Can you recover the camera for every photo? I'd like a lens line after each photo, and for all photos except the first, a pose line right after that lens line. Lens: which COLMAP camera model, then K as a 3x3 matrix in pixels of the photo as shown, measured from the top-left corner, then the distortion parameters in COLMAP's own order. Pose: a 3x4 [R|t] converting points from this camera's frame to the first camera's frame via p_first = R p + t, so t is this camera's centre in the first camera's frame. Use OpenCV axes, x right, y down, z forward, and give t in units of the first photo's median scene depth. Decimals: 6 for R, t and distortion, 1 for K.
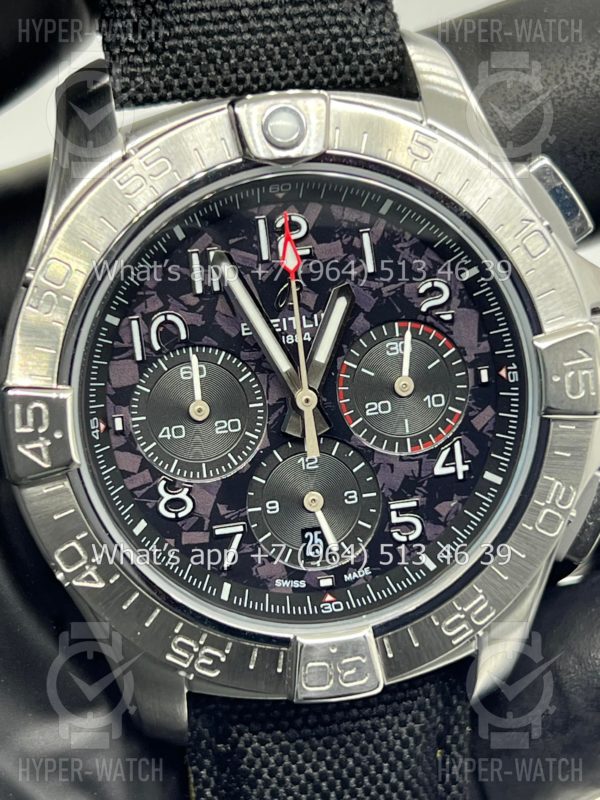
lens RADIAL K [[1916.1, 0, 300.0], [0, 1916.1, 400.0], [0, 0, 1]] dist [0.280950, 0.136110]
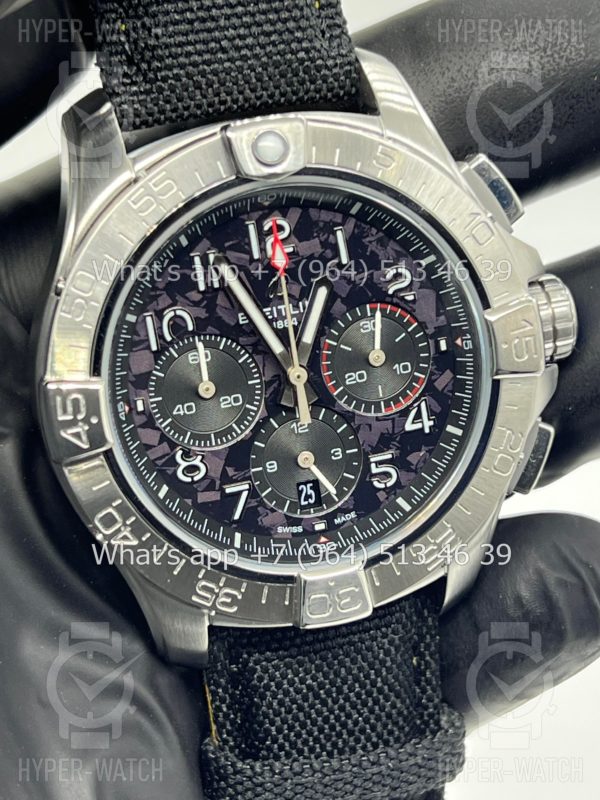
lens RADIAL K [[1916.1, 0, 300.0], [0, 1916.1, 400.0], [0, 0, 1]] dist [0.280950, 0.136110]
pose [[0.995352, -0.057385, 0.077343, -0.086442], [0.052170, 0.996331, 0.067843, -0.064520], [-0.080952, -0.063493, 0.994694, -0.174587]]
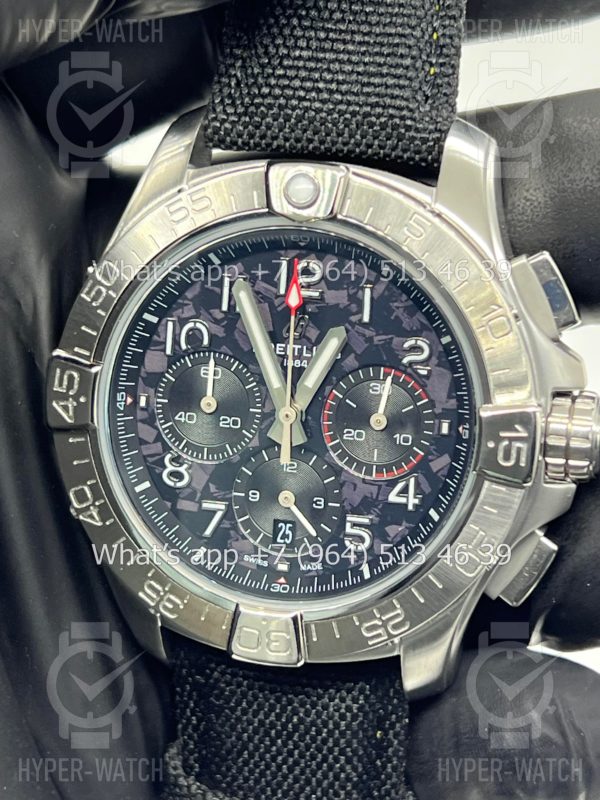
lens RADIAL K [[1916.1, 0, 300.0], [0, 1916.1, 400.0], [0, 0, 1]] dist [0.280950, 0.136110]
pose [[0.918937, 0.215168, -0.330542, 0.399915], [-0.202784, 0.976577, 0.071951, -0.096037], [0.338281, 0.000910, 0.941045, -0.125173]]
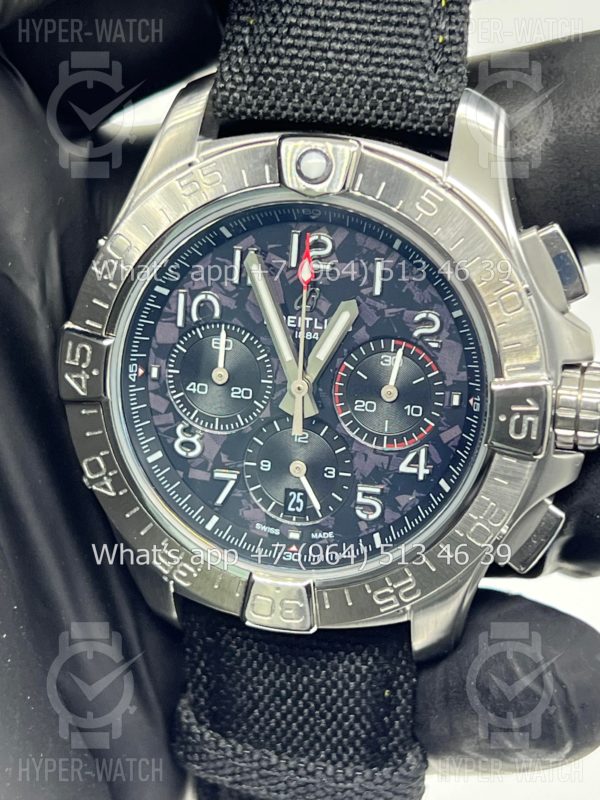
lens RADIAL K [[1916.1, 0, 300.0], [0, 1916.1, 400.0], [0, 0, 1]] dist [0.280950, 0.136110]
pose [[0.928431, 0.229088, -0.292463, 0.355052], [-0.199577, 0.971557, 0.127463, -0.145082], [0.313344, -0.059972, 0.947744, -0.146827]]
